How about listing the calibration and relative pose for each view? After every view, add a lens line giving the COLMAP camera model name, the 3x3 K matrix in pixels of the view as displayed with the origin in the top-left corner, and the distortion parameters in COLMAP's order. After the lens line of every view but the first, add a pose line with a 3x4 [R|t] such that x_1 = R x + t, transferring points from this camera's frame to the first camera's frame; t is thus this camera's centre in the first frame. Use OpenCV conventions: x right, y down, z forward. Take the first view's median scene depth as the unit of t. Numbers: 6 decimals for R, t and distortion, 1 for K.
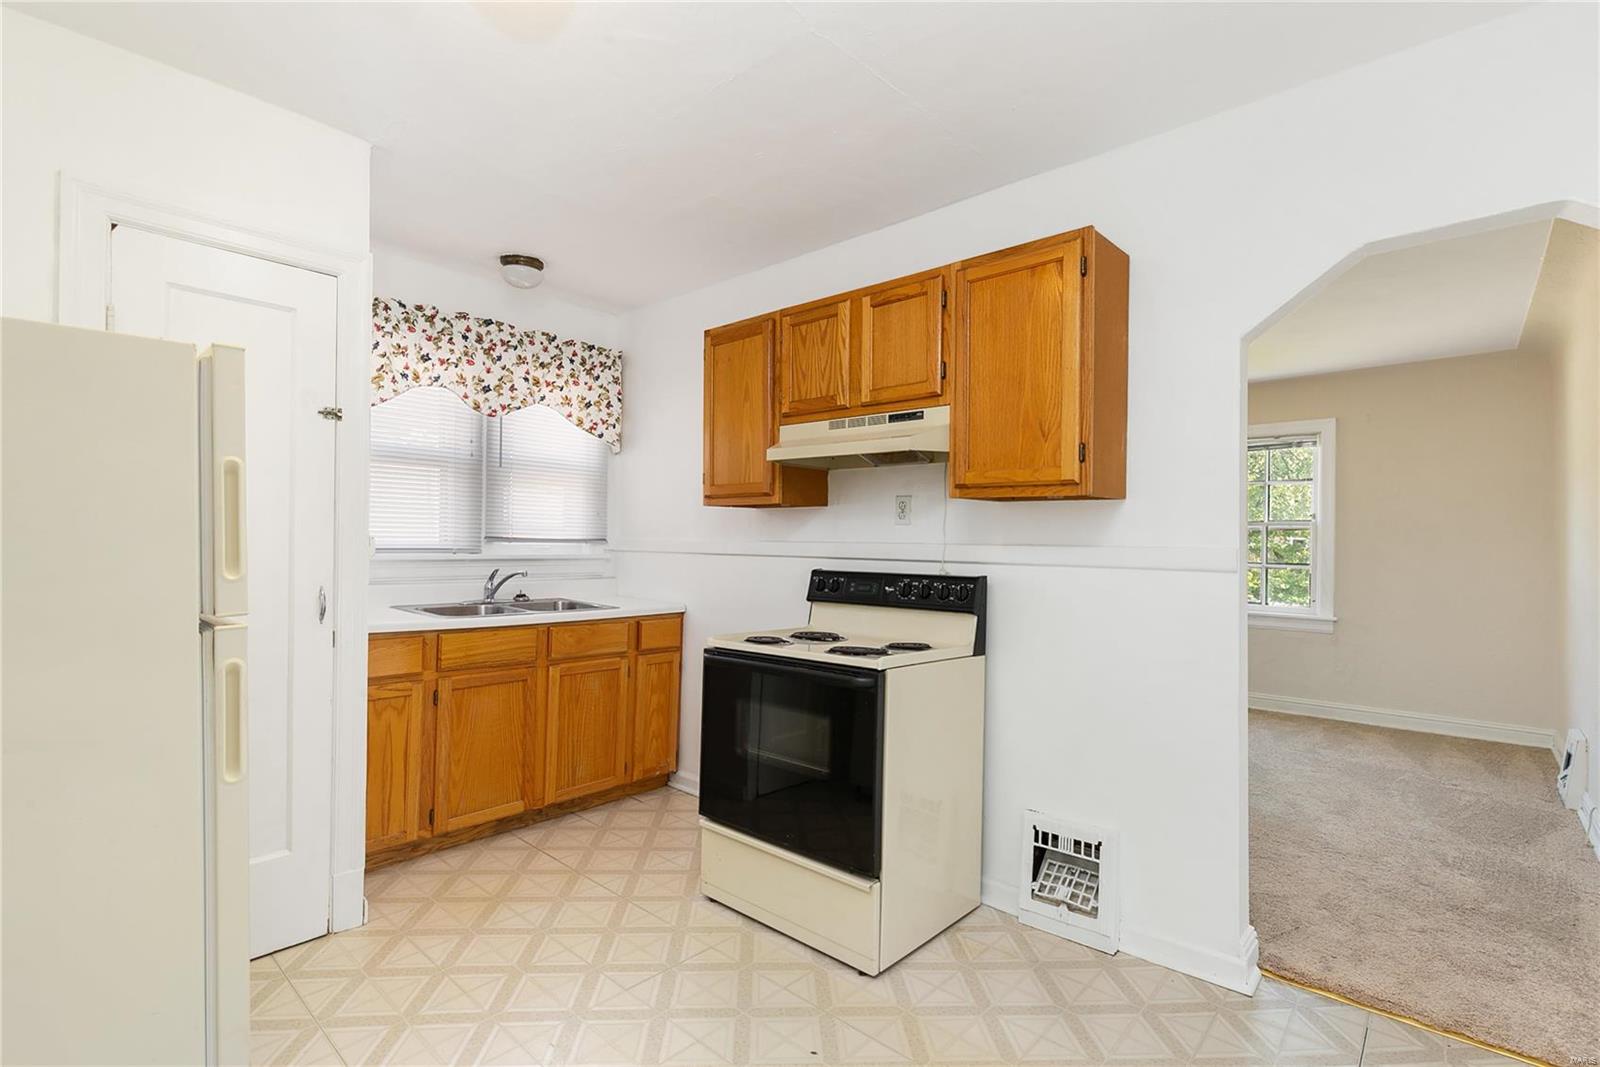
lens RADIAL K [[738.1, 0, 803.4], [0, 738.1, 540.6], [0, 0, 1]] dist [0.000474, 0.000048]
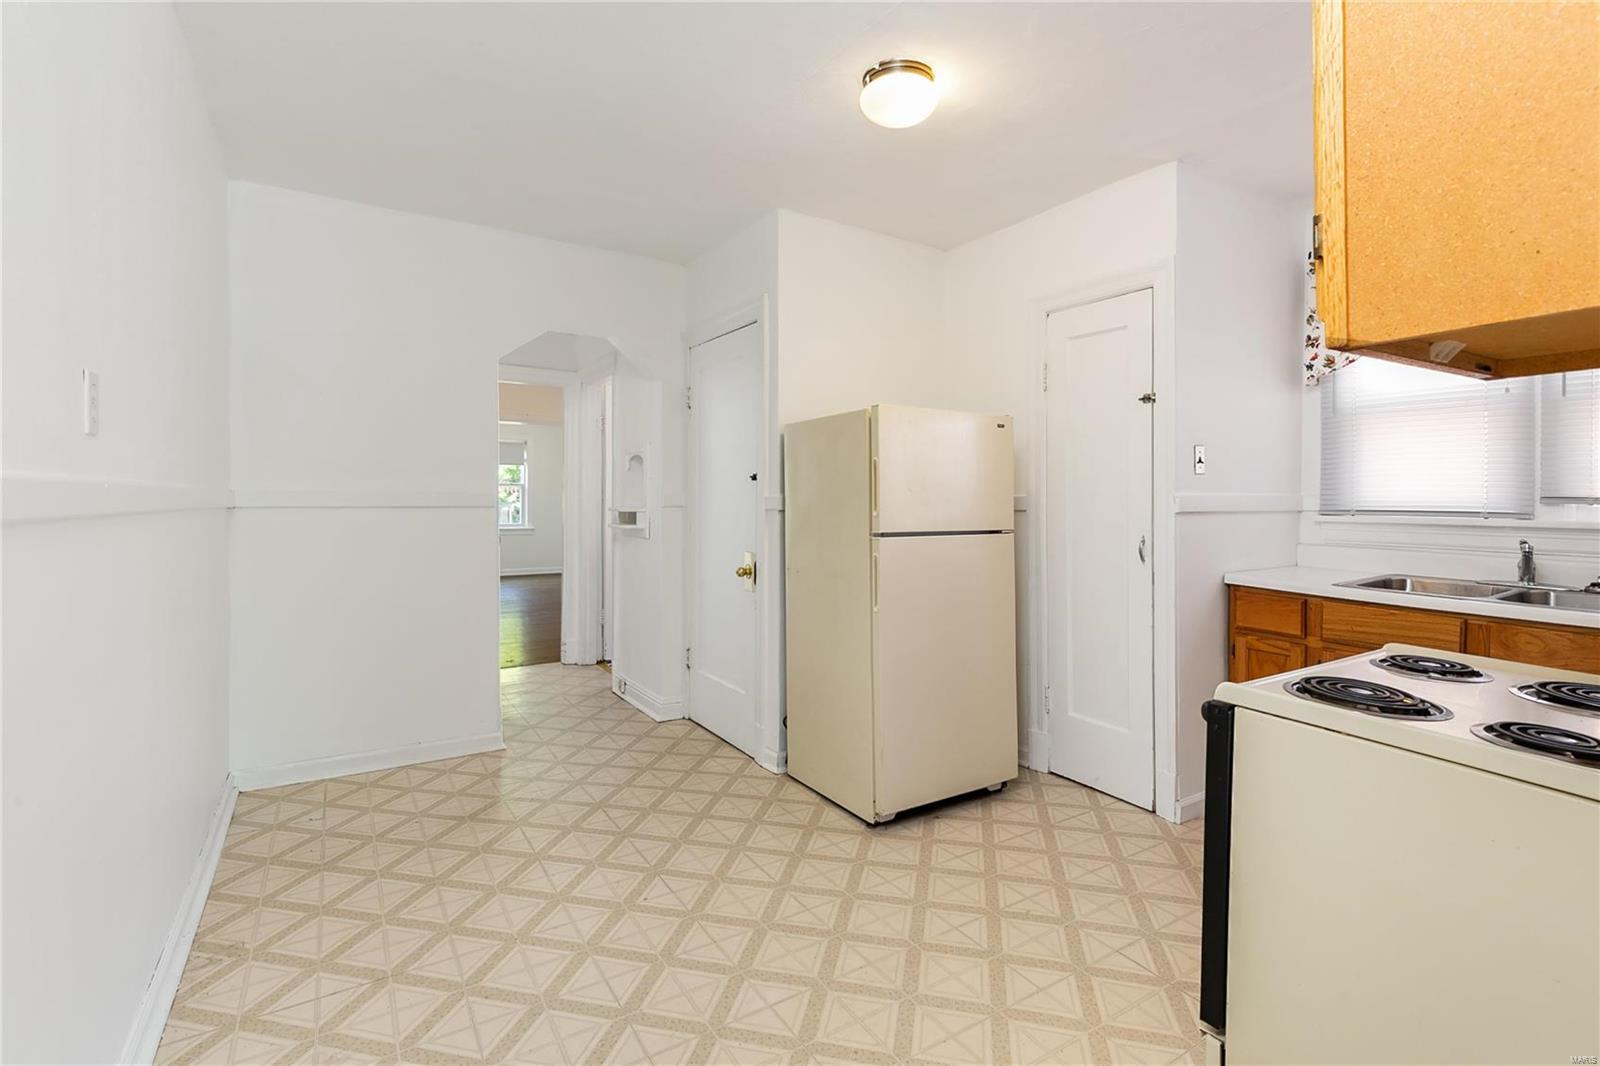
lens RADIAL K [[736.9, 0, 800.0], [0, 736.9, 533.0], [0, 0, 1]] dist [-0.000955, -0.000461]
pose [[-0.286246, 0.033456, -0.957572, 0.503026], [-0.007813, 0.999276, 0.037248, 0.009926], [0.958124, 0.018144, -0.285777, 0.542443]]
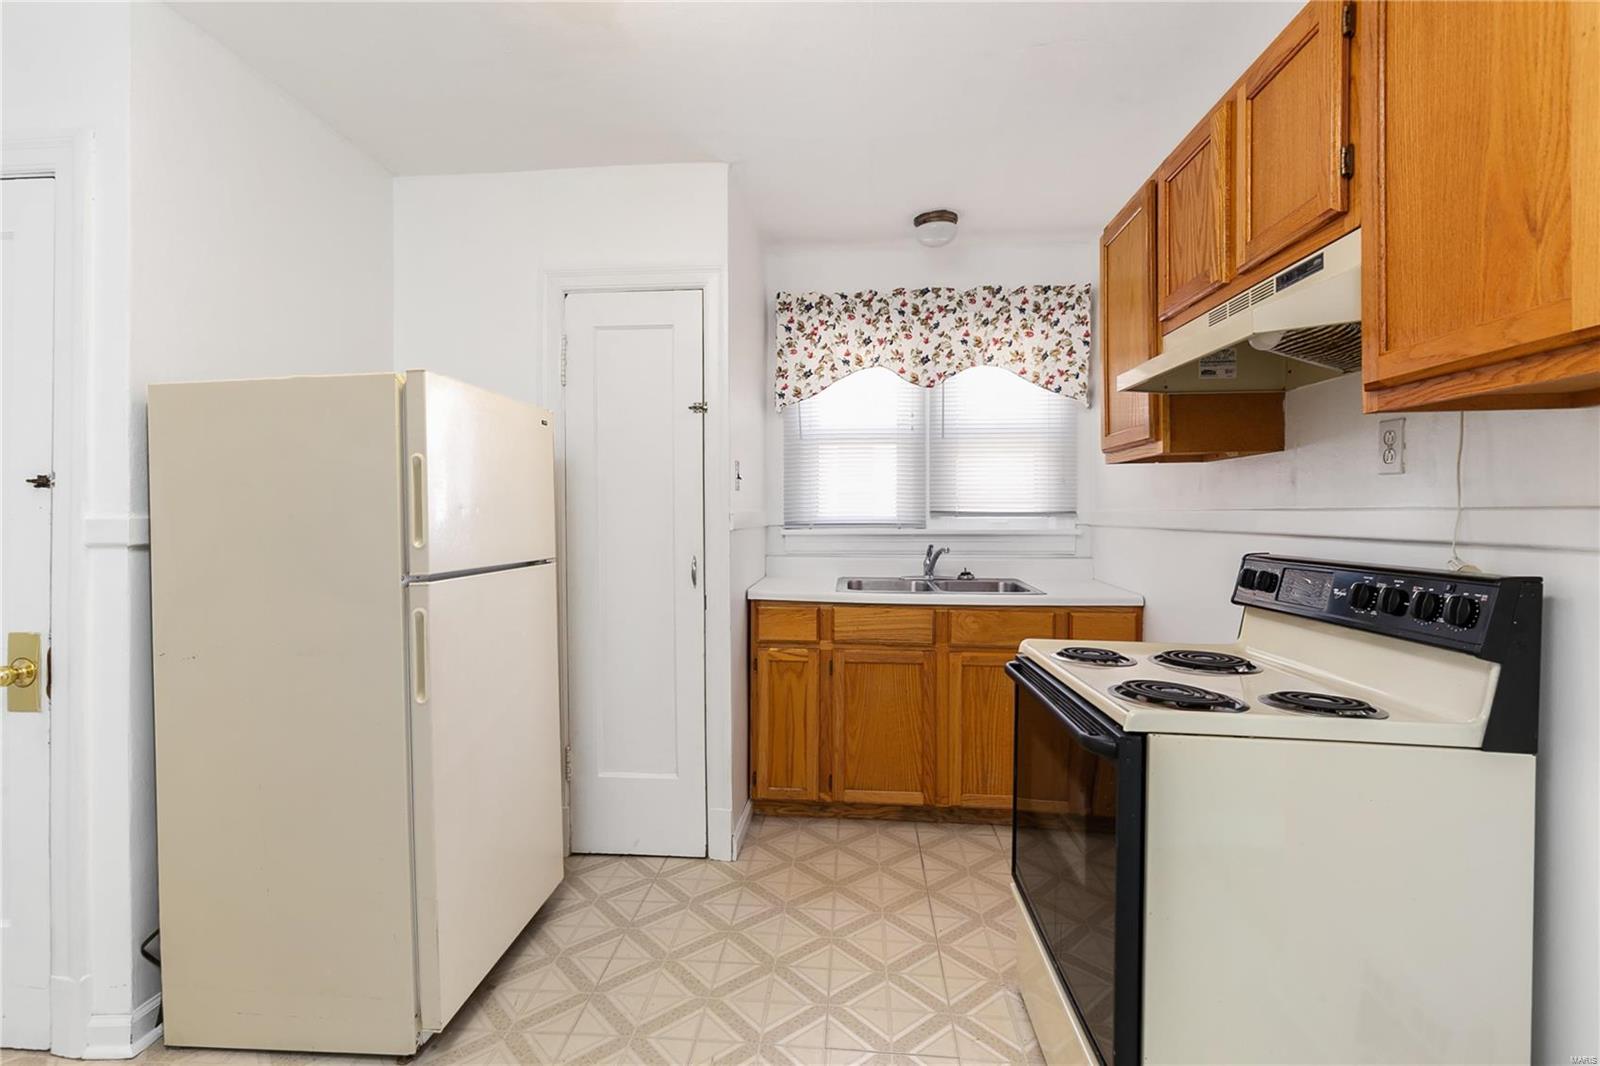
lens RADIAL K [[742.5, 0, 792.1], [0, 742.5, 509.7], [0, 0, 1]] dist [0.001365, -0.001080]
pose [[0.600870, -0.020930, -0.799073, 0.259123], [0.013884, 0.999780, -0.015747, 0.006127], [0.799226, -0.001632, 0.601028, 0.283032]]
